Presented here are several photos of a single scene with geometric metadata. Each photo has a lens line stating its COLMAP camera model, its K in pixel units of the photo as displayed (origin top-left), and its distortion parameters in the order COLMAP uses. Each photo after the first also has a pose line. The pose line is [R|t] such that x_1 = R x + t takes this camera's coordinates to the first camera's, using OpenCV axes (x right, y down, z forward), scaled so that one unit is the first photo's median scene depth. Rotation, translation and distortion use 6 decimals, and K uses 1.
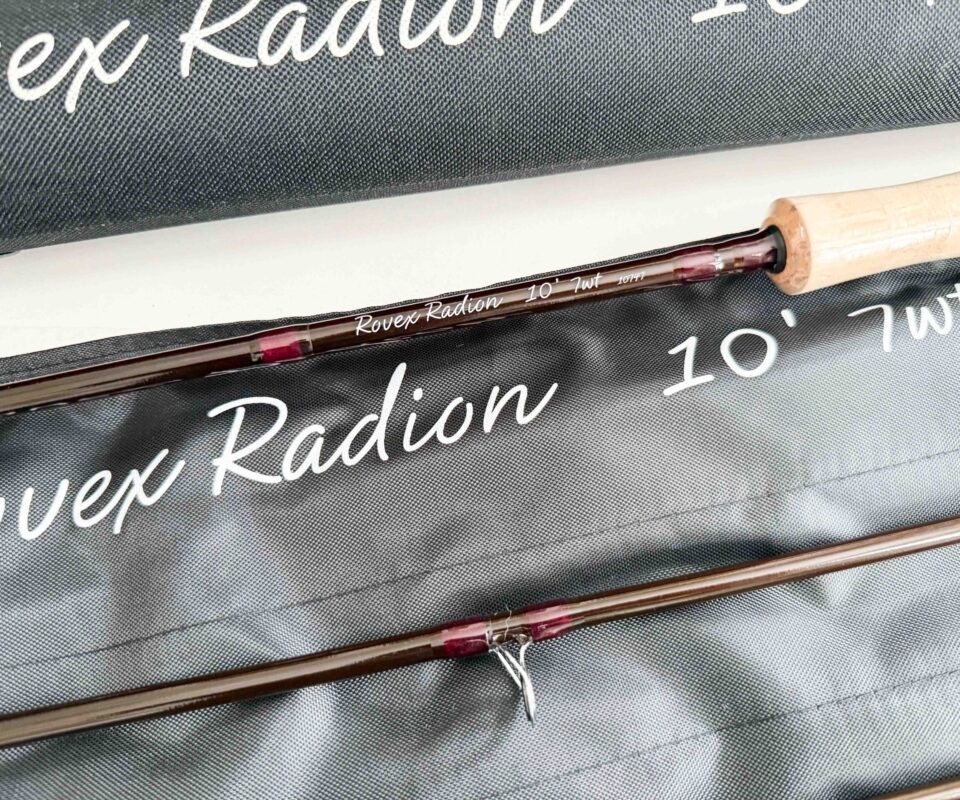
lens RADIAL K [[691.2, 0, 480.0], [0, 691.2, 400.0], [0, 0, 1]] dist [0.082706, -0.120118]
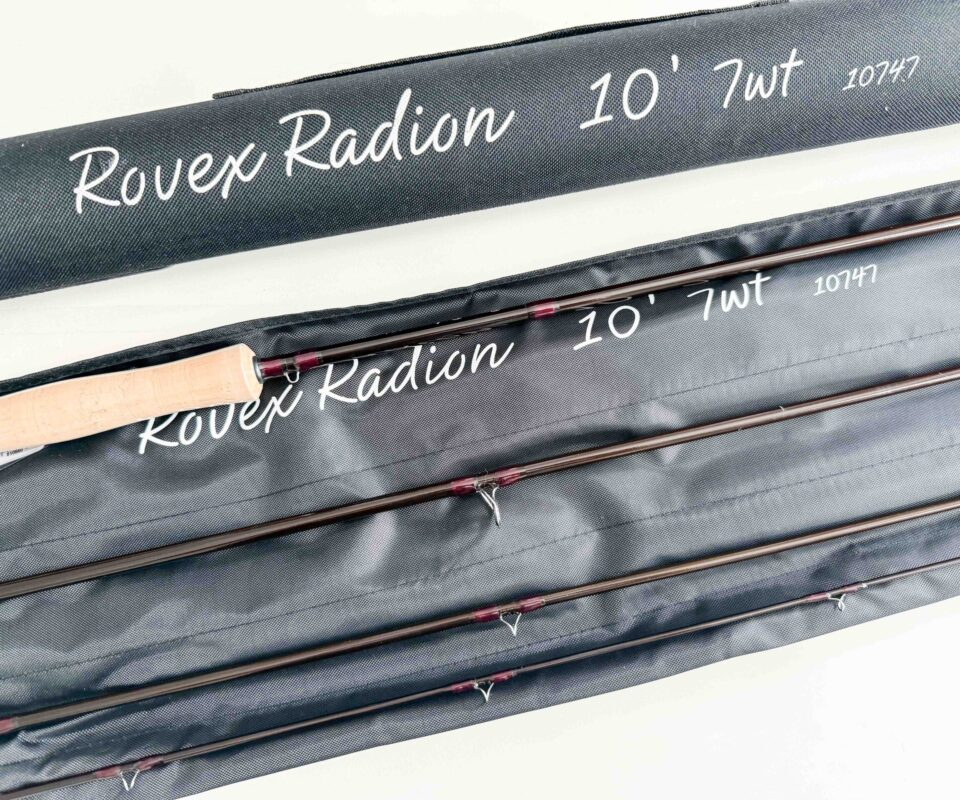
lens RADIAL K [[641.7, 0, 480.0], [0, 641.7, 400.0], [0, 0, 1]] dist [0.106300, -0.210834]
pose [[0.997968, -0.023557, -0.059197, 0.126456], [0.032984, 0.985956, 0.163715, -0.154733], [0.054509, -0.165335, 0.984730, -0.621012]]
